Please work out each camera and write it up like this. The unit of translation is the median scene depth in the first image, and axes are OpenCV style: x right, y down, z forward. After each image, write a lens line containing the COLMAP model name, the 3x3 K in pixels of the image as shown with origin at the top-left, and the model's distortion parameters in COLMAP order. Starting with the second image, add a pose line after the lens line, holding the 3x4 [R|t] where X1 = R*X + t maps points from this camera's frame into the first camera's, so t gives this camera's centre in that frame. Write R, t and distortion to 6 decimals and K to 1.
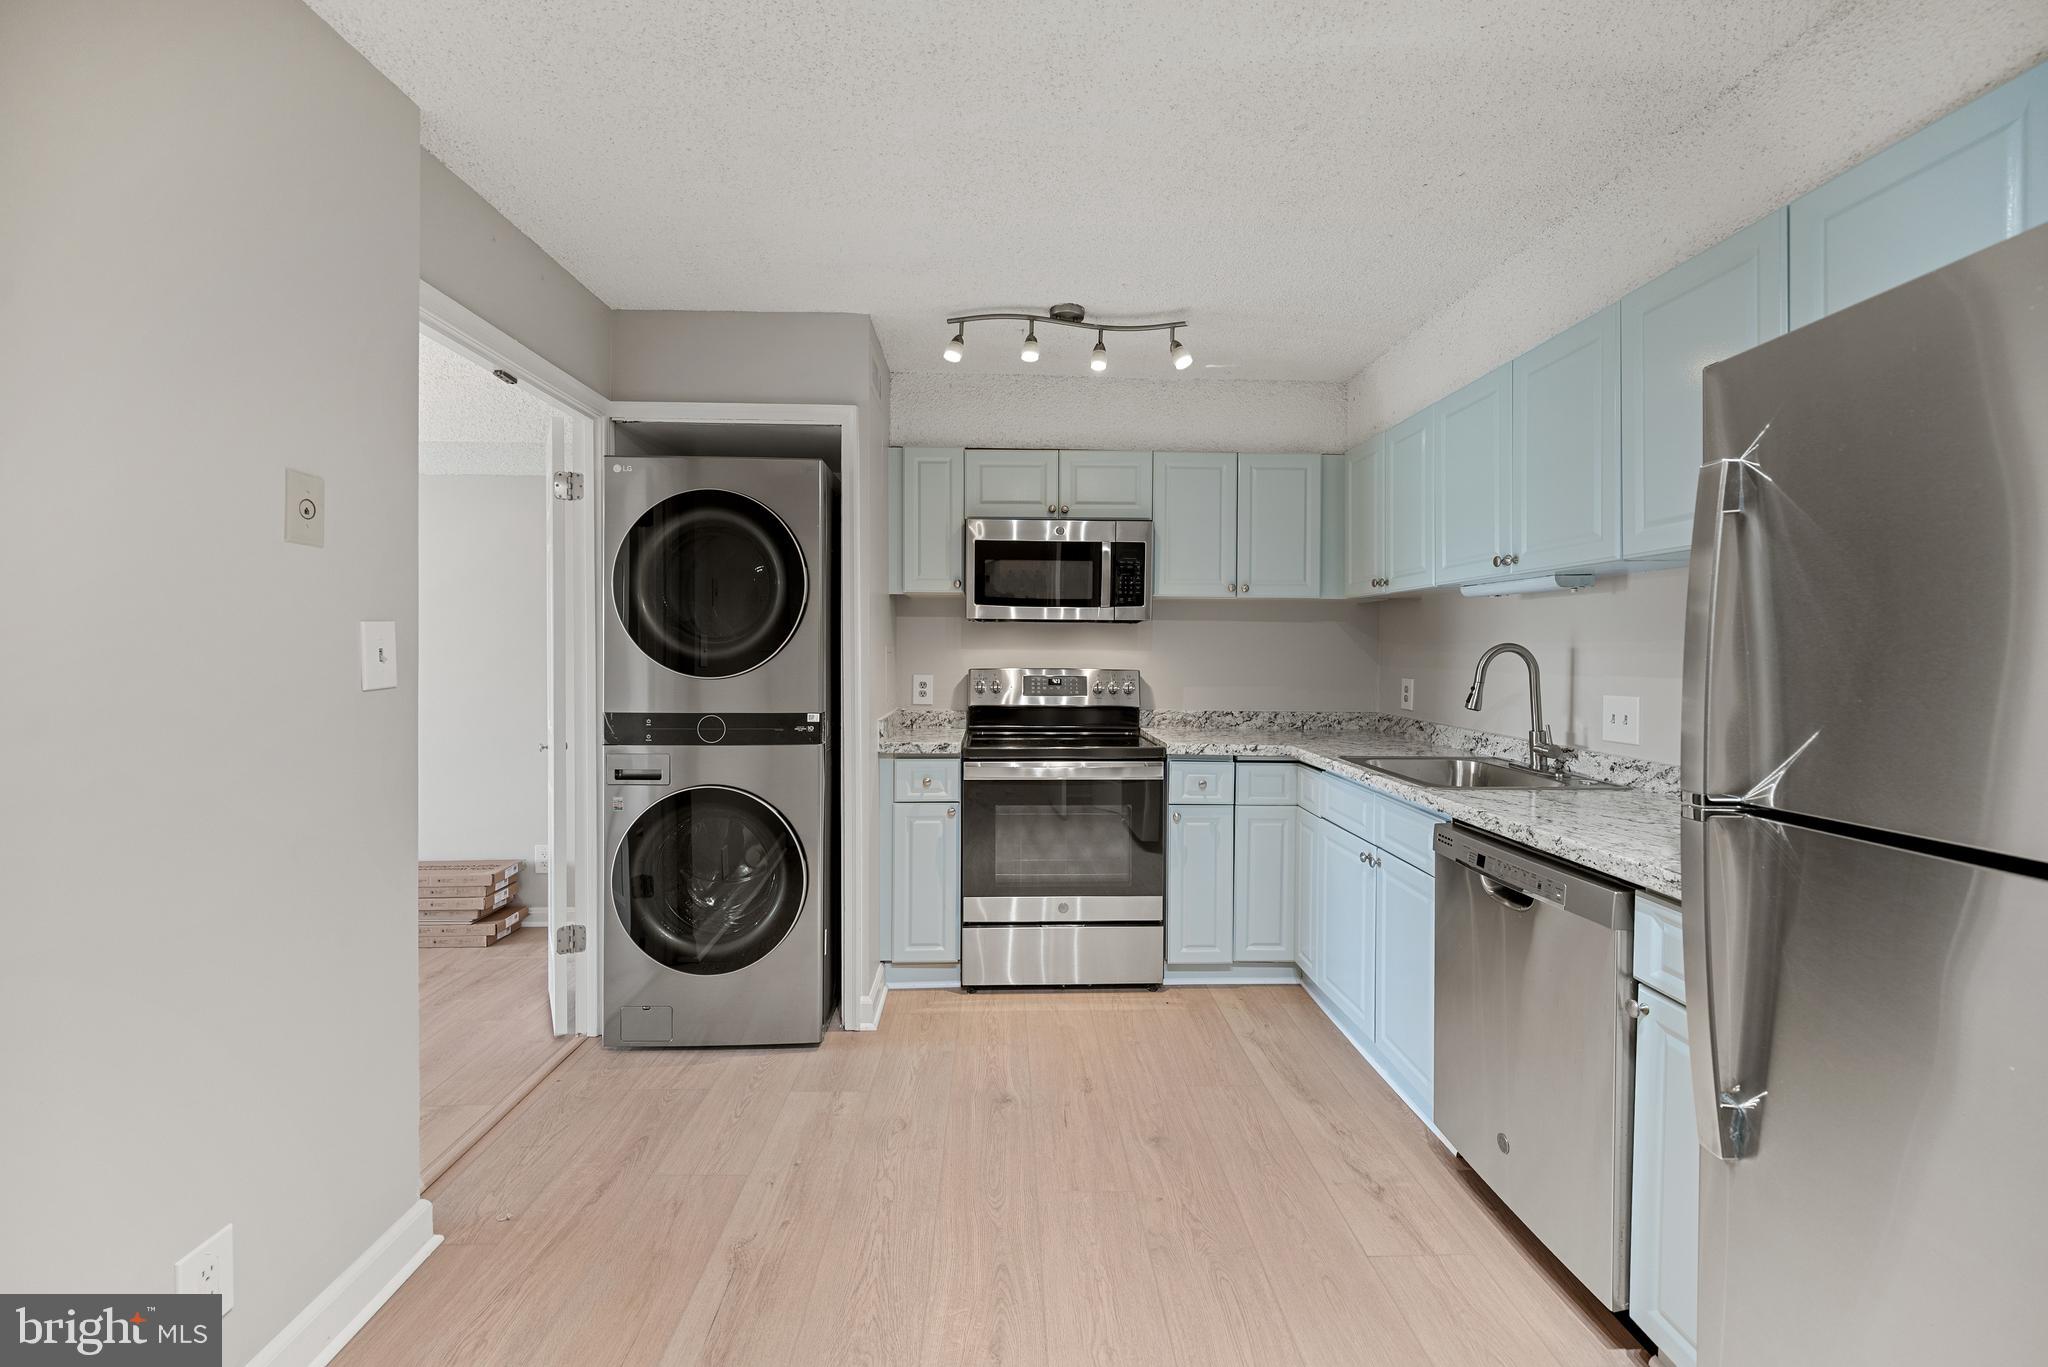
lens RADIAL K [[819.7, 0, 1046.0], [0, 819.7, 660.7], [0, 0, 1]] dist [0.003375, -0.000508]
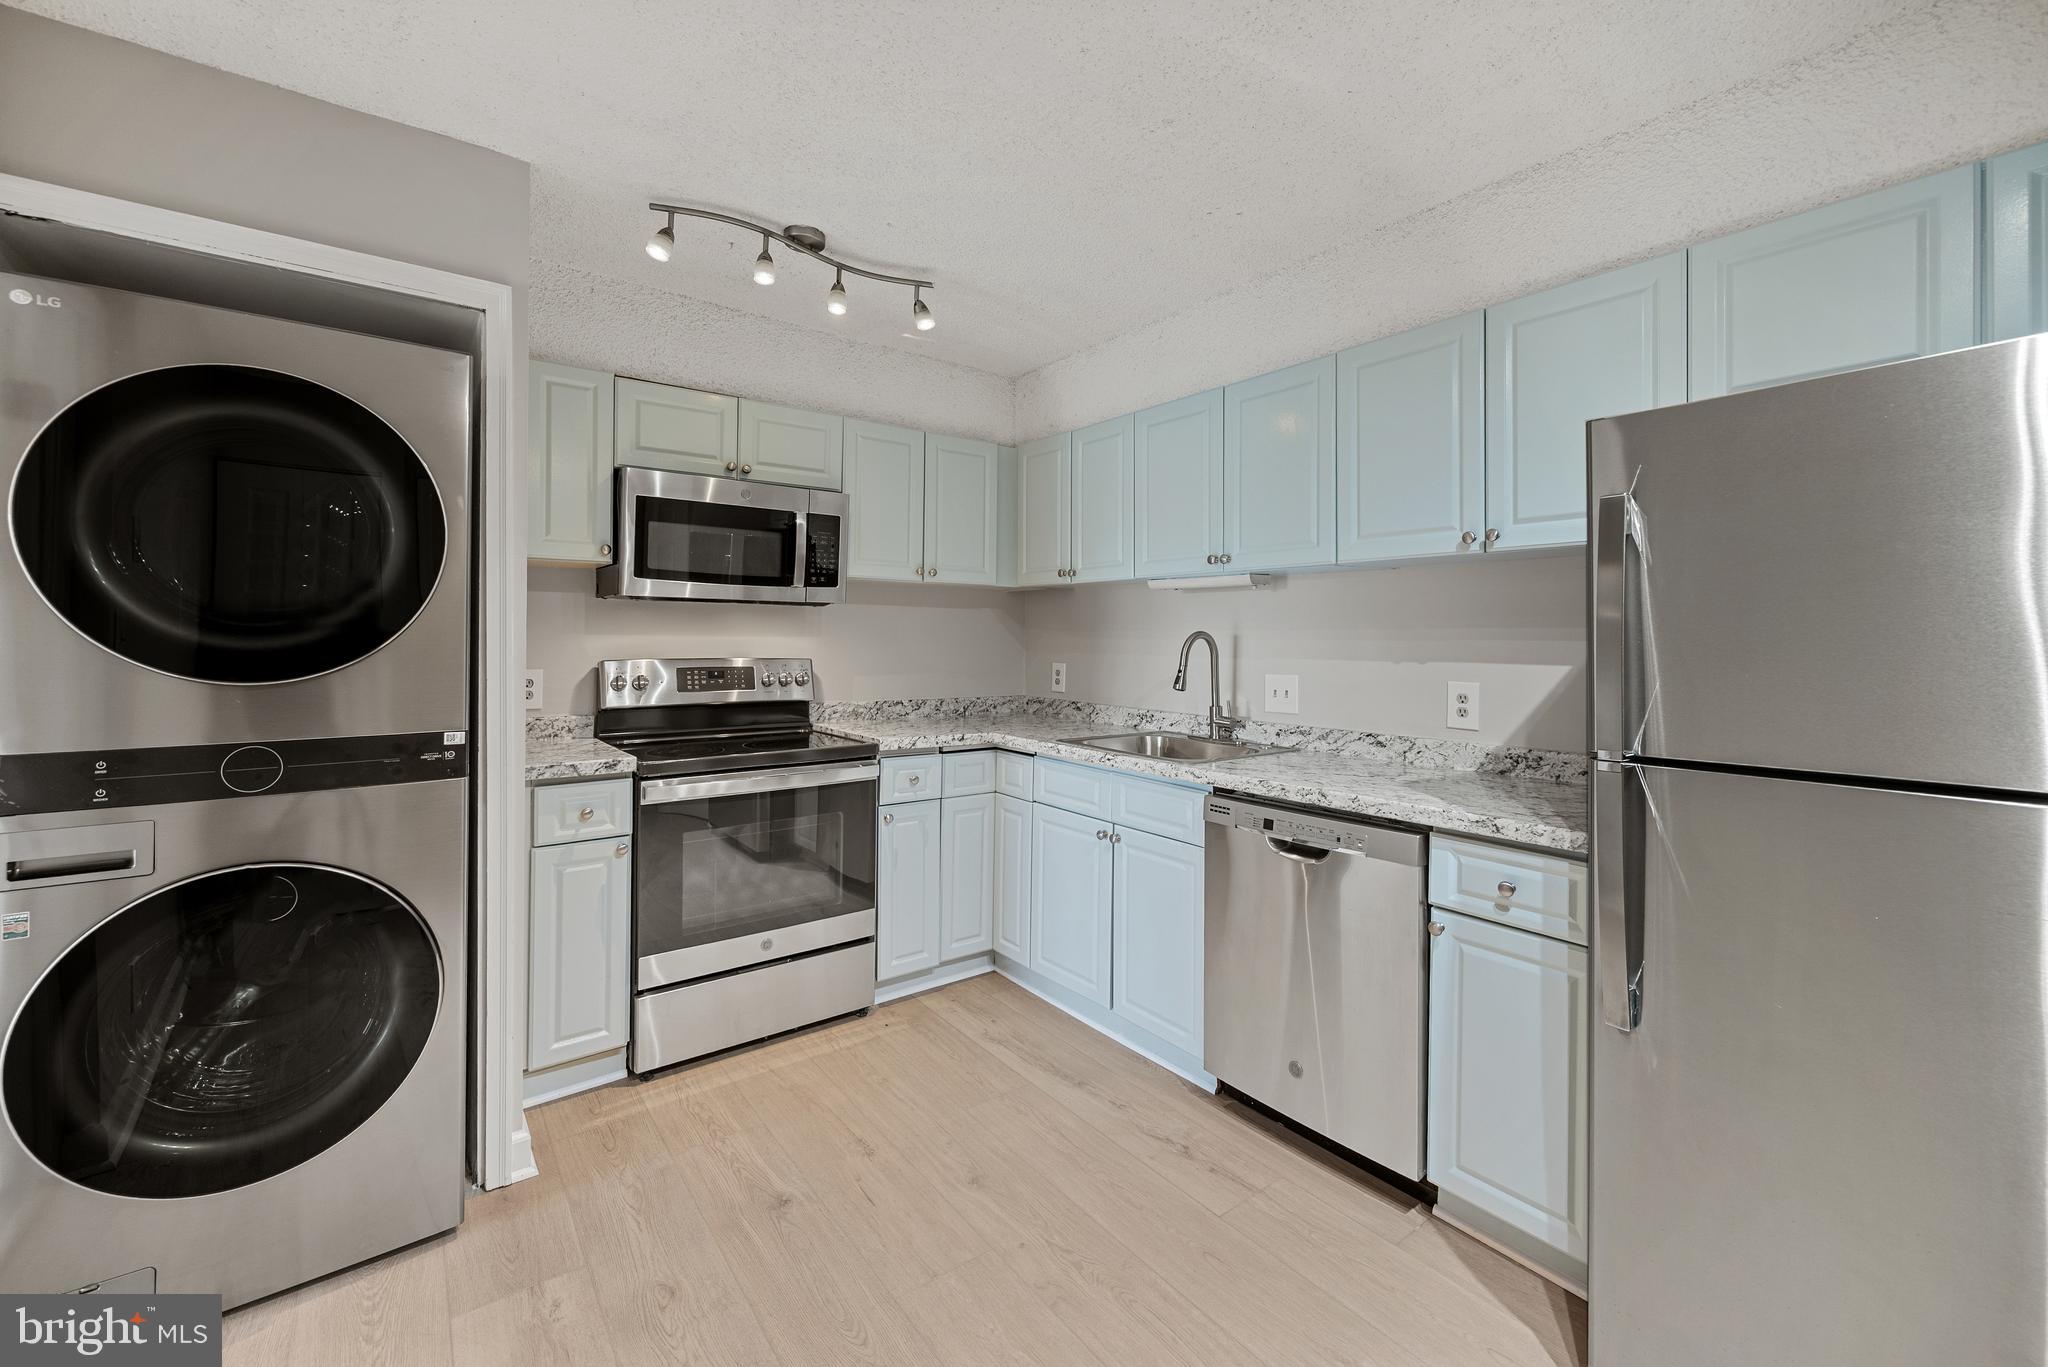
lens RADIAL K [[819.7, 0, 1021.4], [0, 819.7, 638.2], [0, 0, 1]] dist [0.003375, -0.000508]
pose [[0.824490, -0.000496, 0.565876, -0.248821], [0.005825, 0.999954, -0.007610, -0.003491], [-0.565846, 0.009571, 0.824455, 0.166274]]
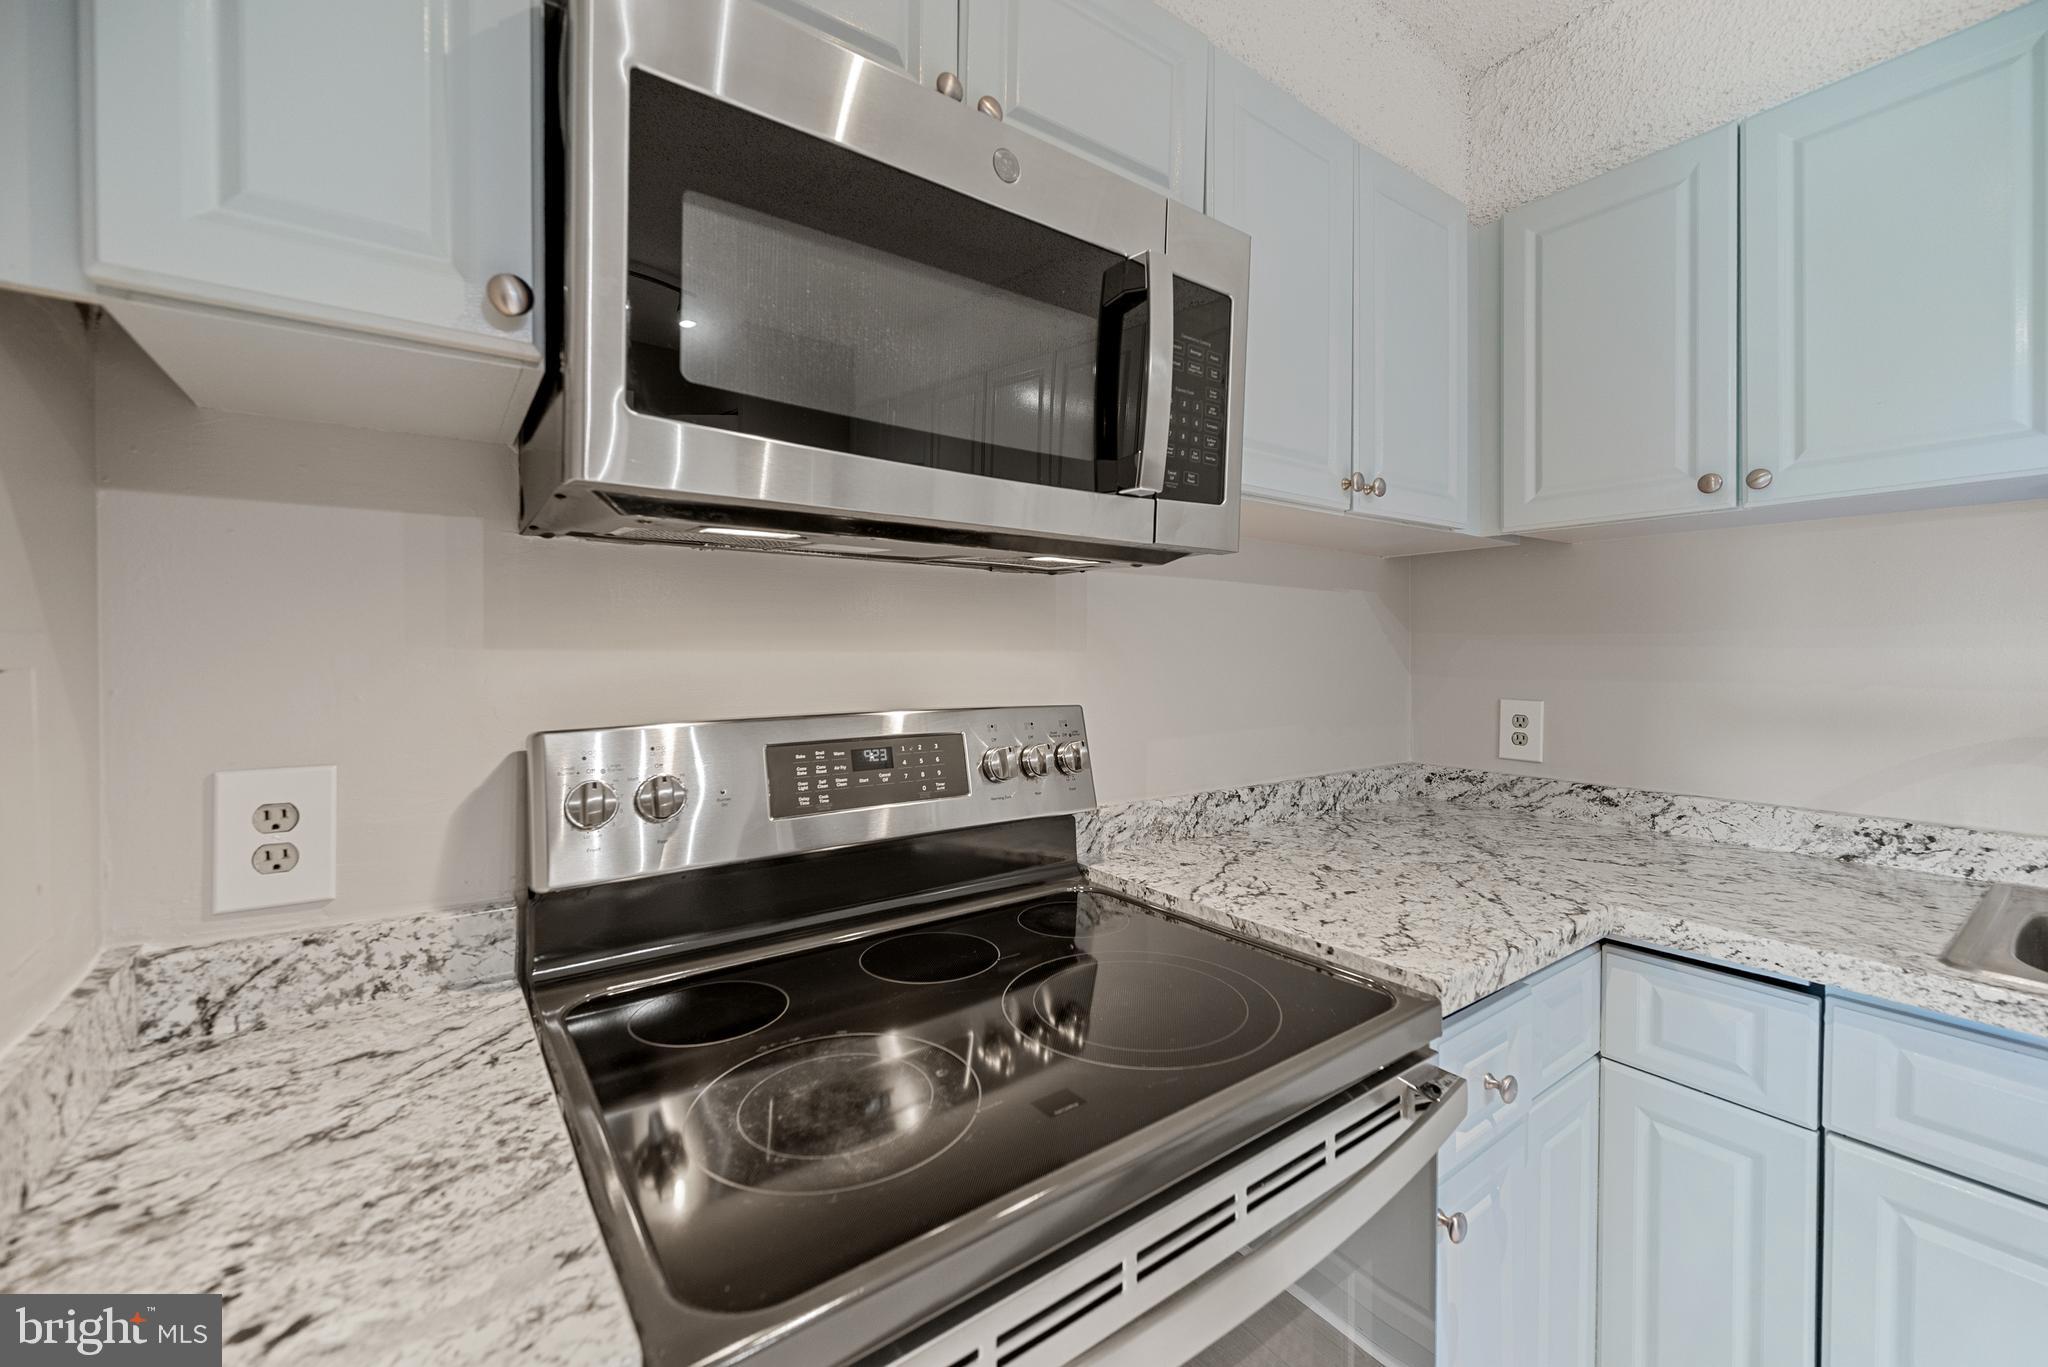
lens RADIAL K [[819.7, 0, 1028.2], [0, 819.7, 648.8], [0, 0, 1]] dist [0.003375, -0.000508]
pose [[0.836784, -0.006519, 0.547495, -0.126569], [0.016333, 0.999781, -0.013059, -0.010997], [-0.547290, 0.019870, 0.836707, 0.874742]]
